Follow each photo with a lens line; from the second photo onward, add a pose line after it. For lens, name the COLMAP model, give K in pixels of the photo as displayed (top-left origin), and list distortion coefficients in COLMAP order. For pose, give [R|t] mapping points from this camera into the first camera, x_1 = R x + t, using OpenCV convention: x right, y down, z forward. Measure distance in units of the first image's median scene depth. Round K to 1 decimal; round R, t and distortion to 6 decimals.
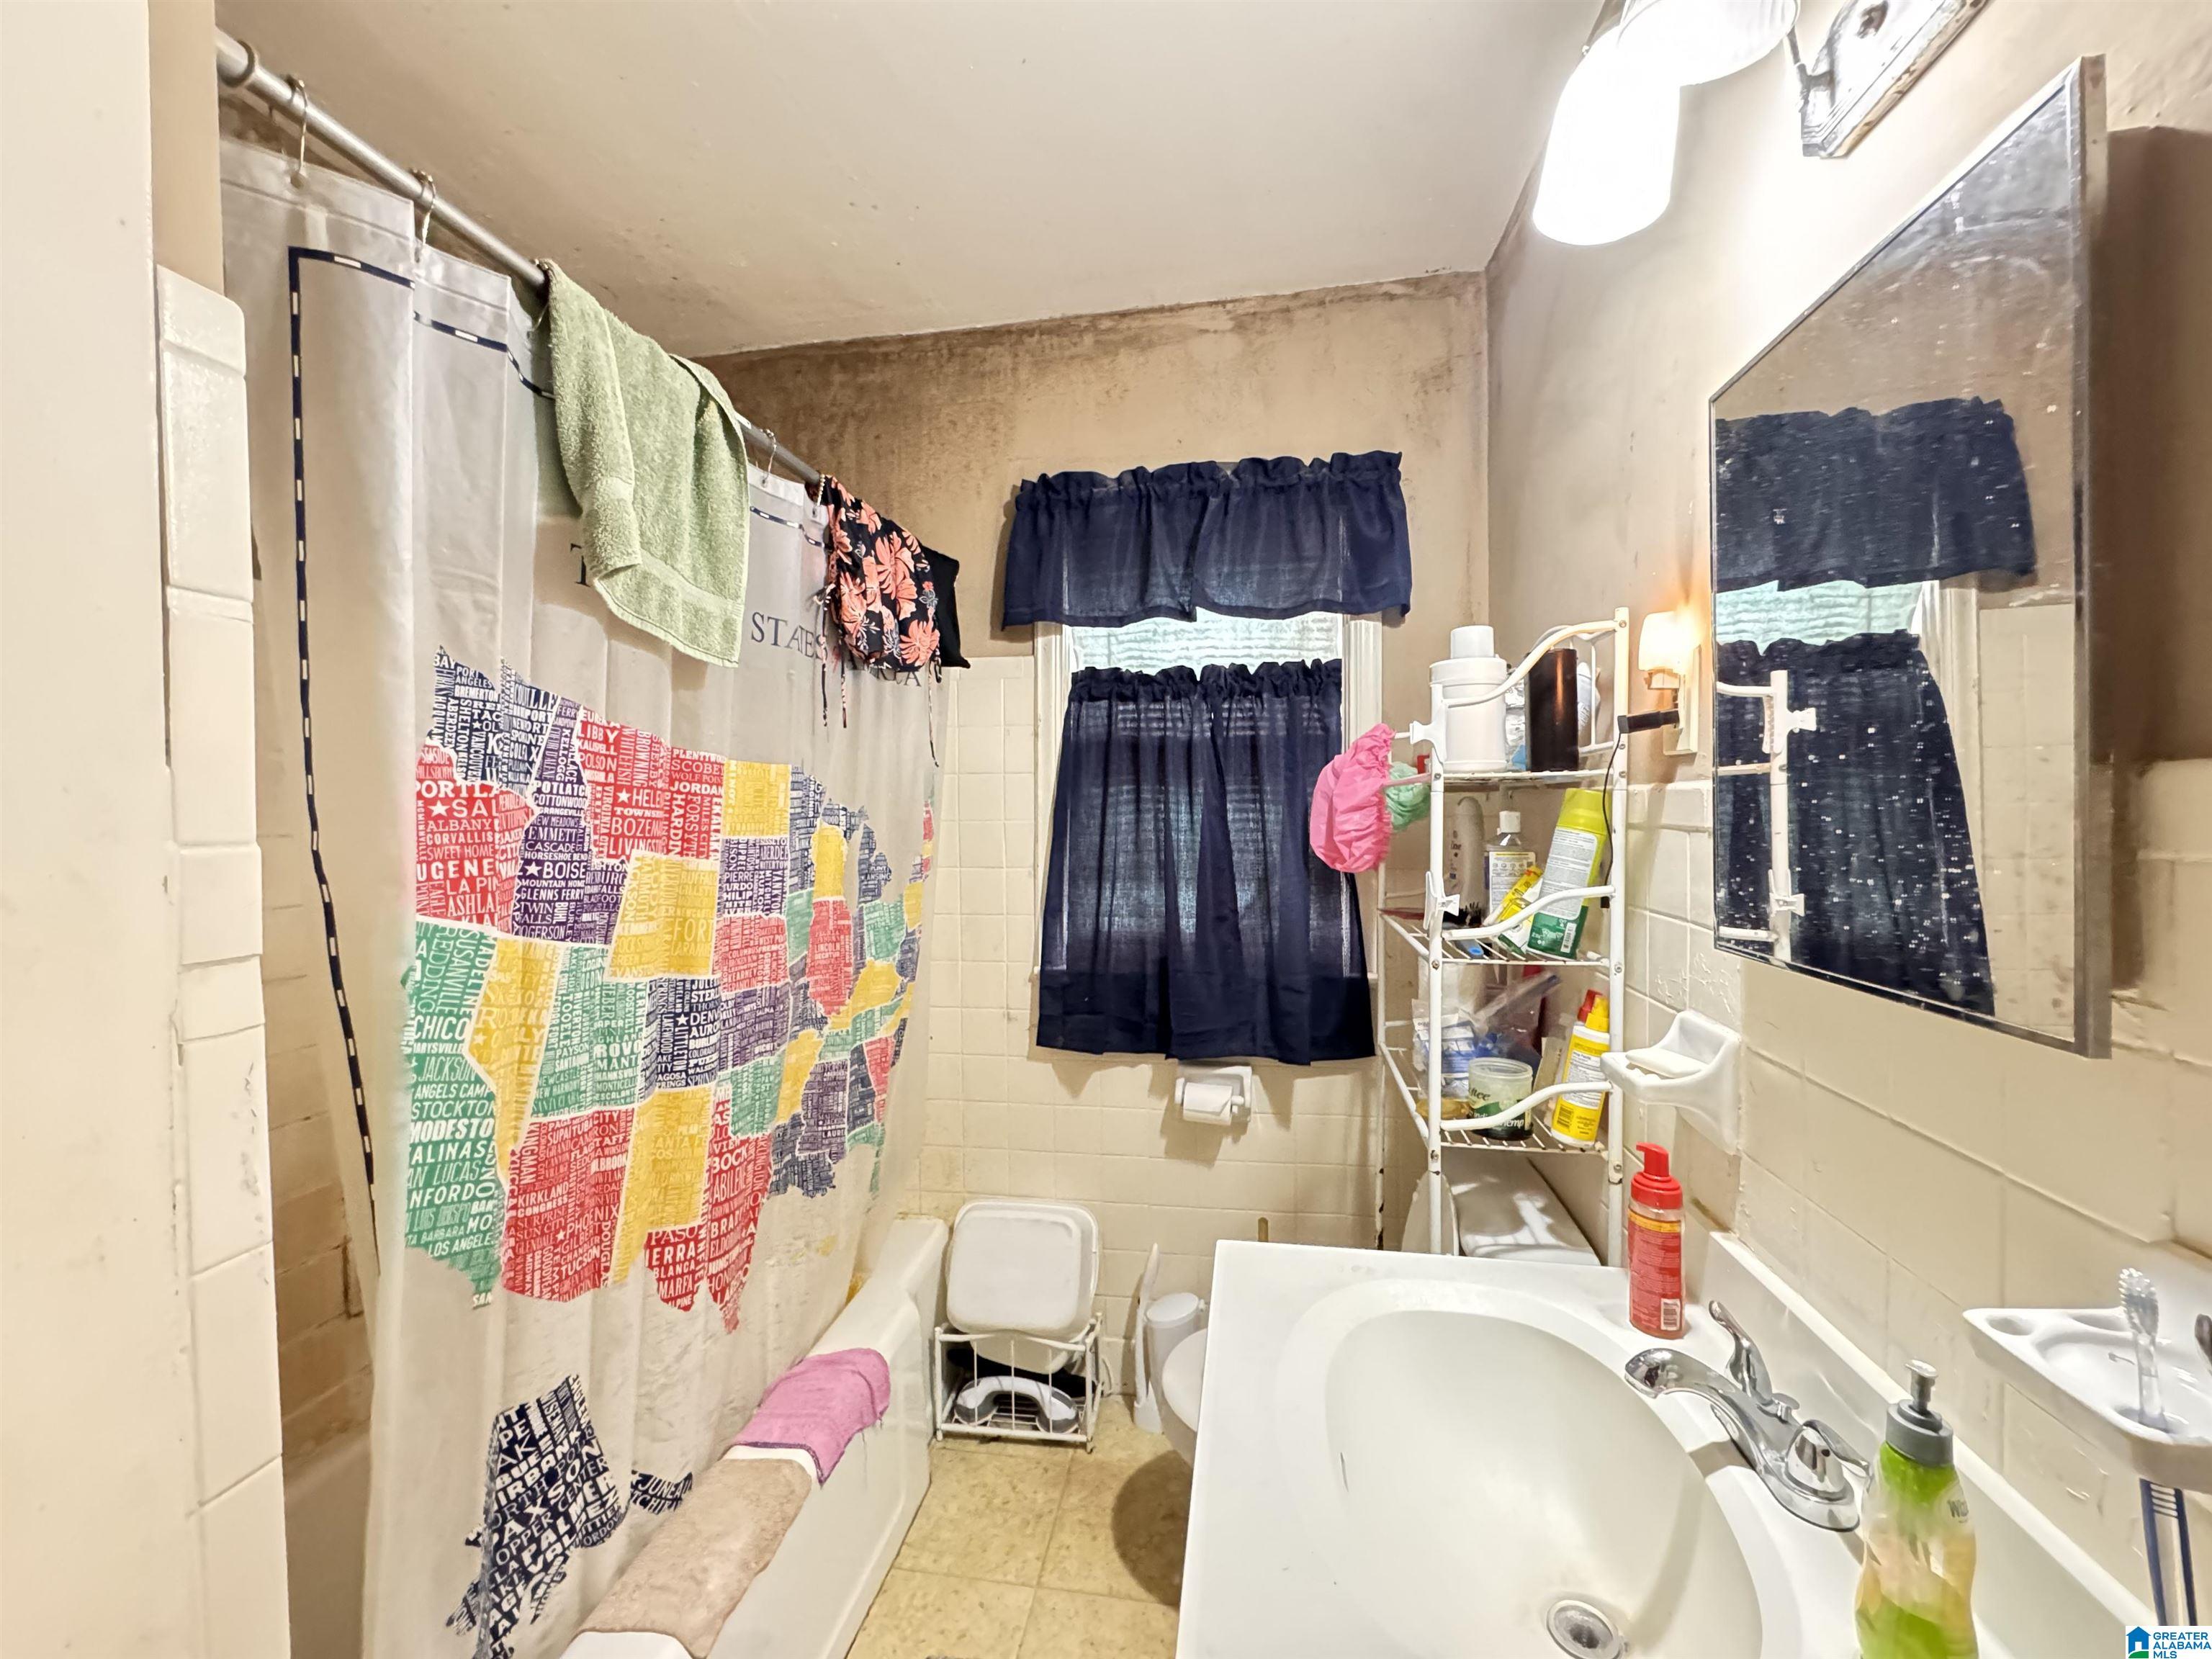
lens RADIAL K [[877.4, 0, 1109.9], [0, 877.4, 821.5], [0, 0, 1]] dist [-0.000111, -0.000113]
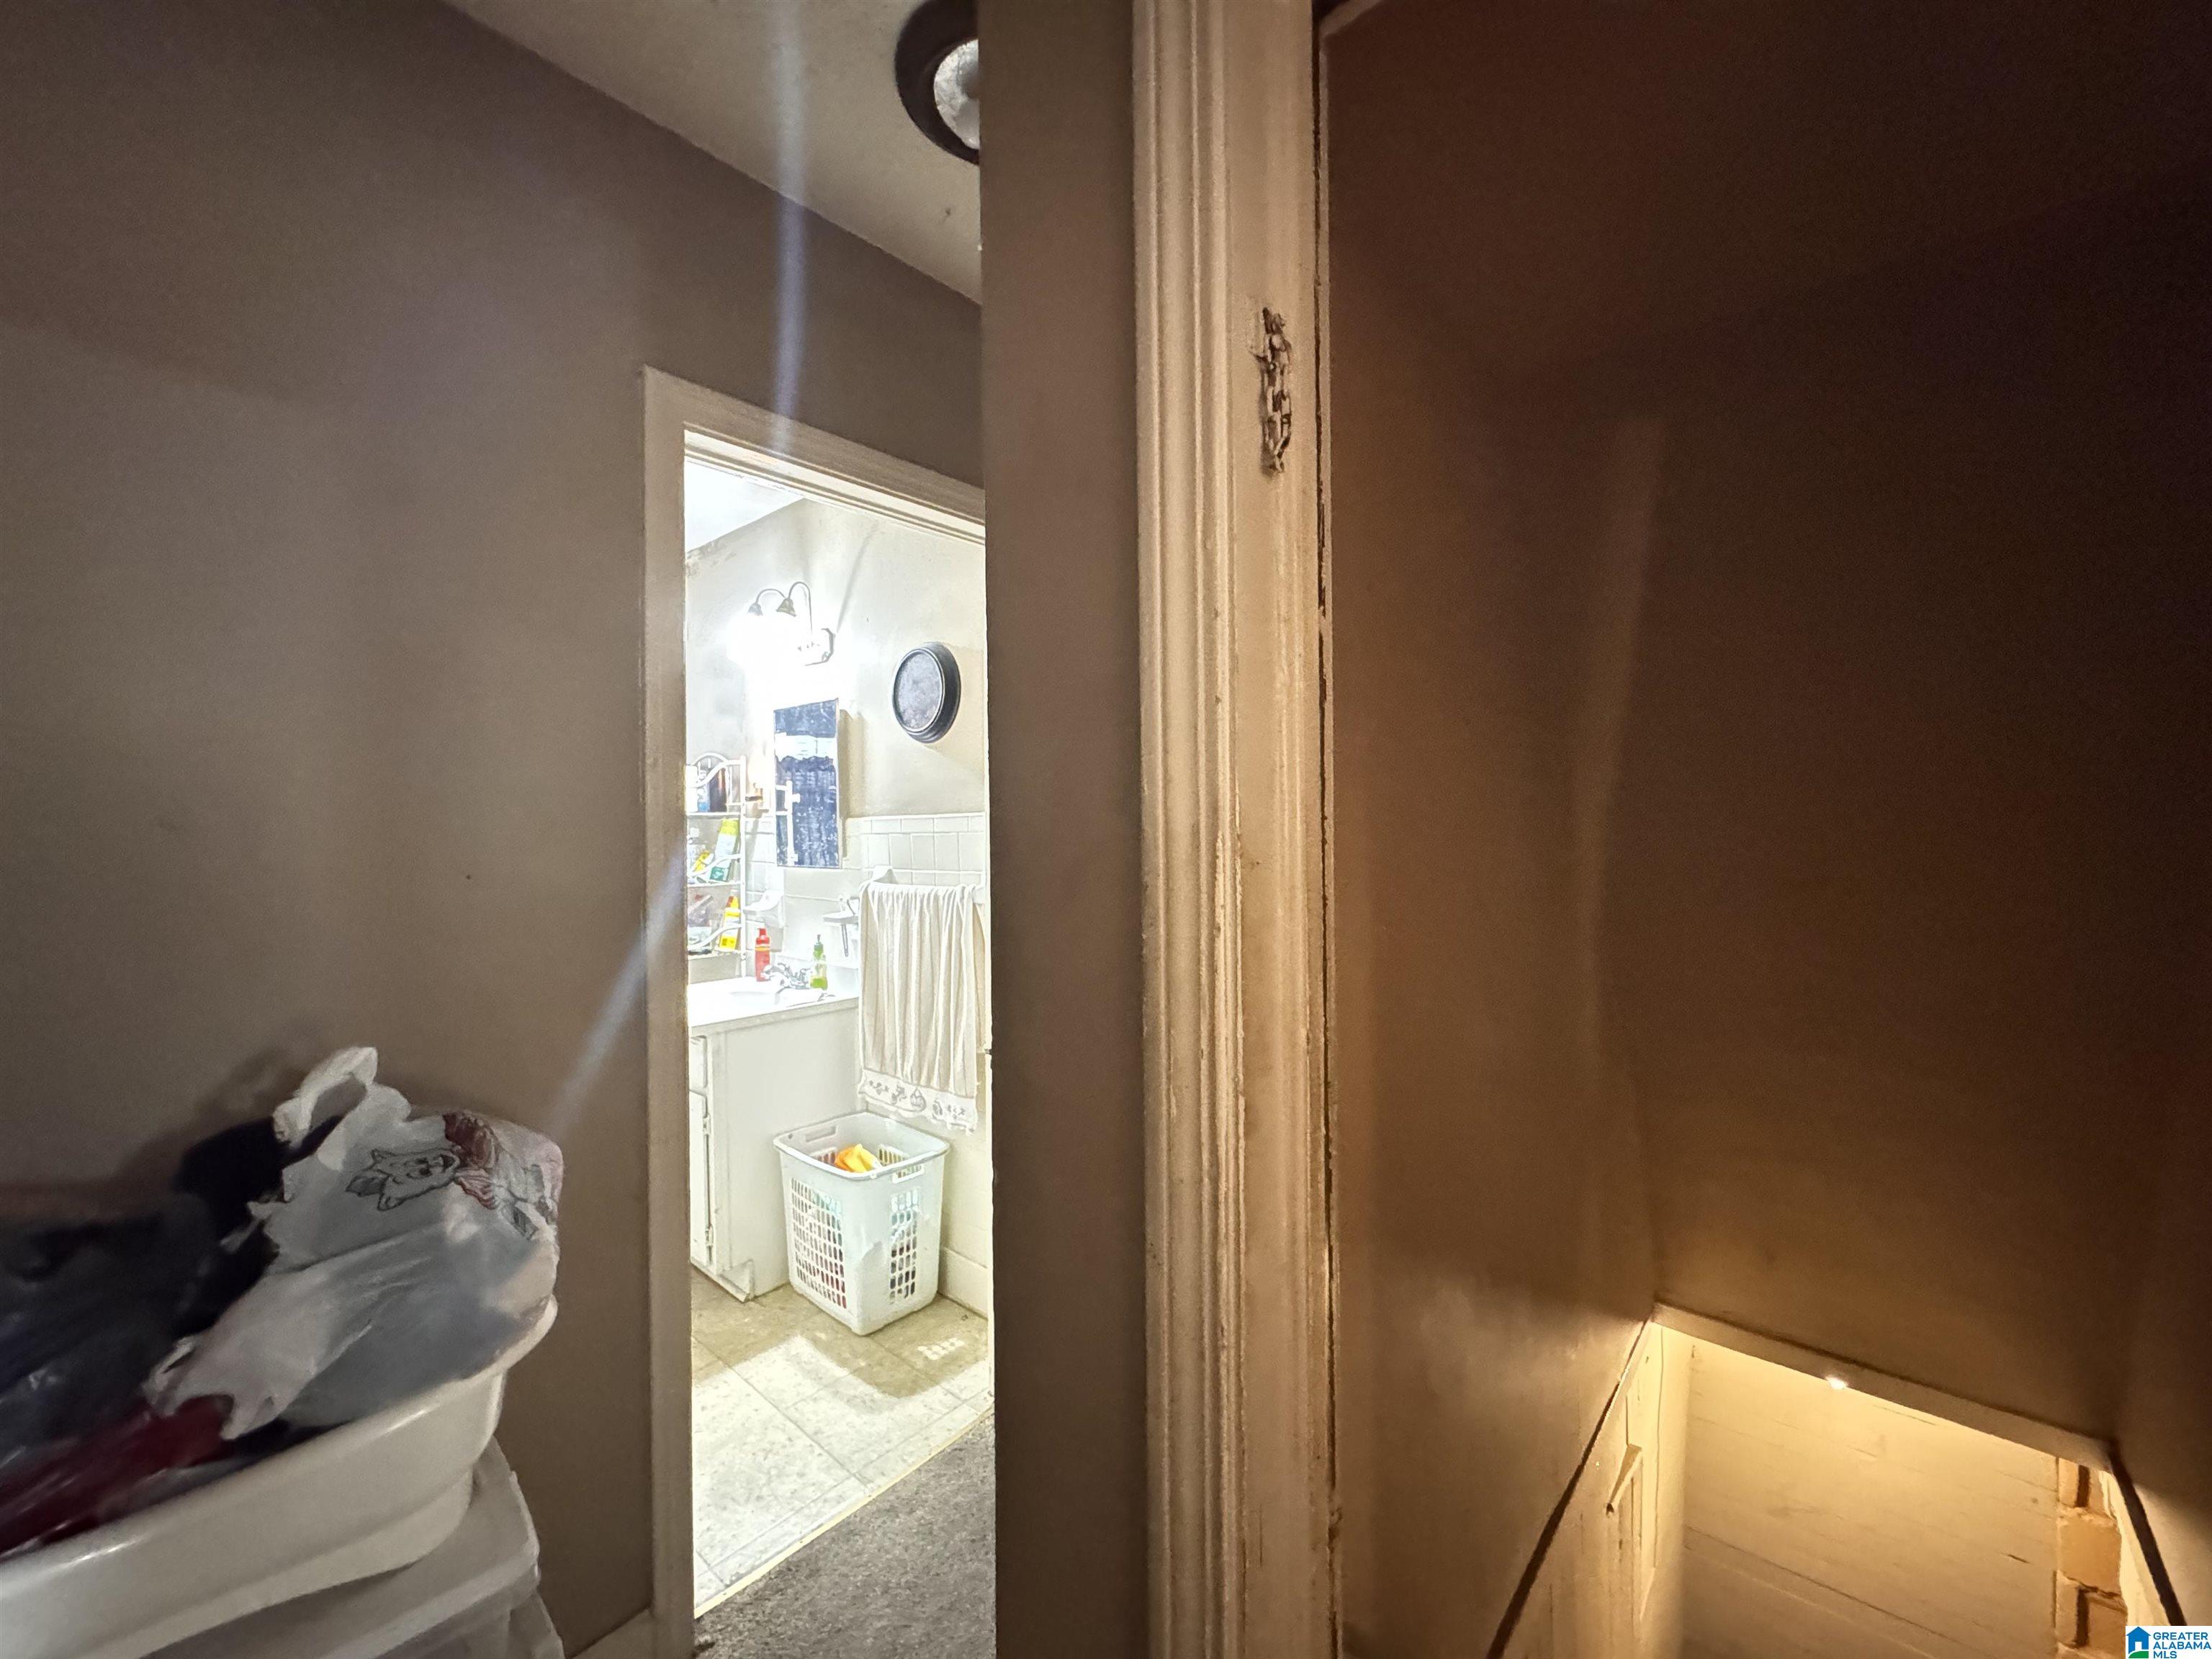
lens RADIAL K [[877.4, 0, 1106.4], [0, 877.4, 830.9], [0, 0, 1]] dist [-0.000111, -0.000113]
pose [[0.529693, -0.004445, 0.848178, -1.223549], [0.018740, 0.999803, -0.006464, 0.040118], [-0.847982, 0.019319, 0.529672, -1.525492]]
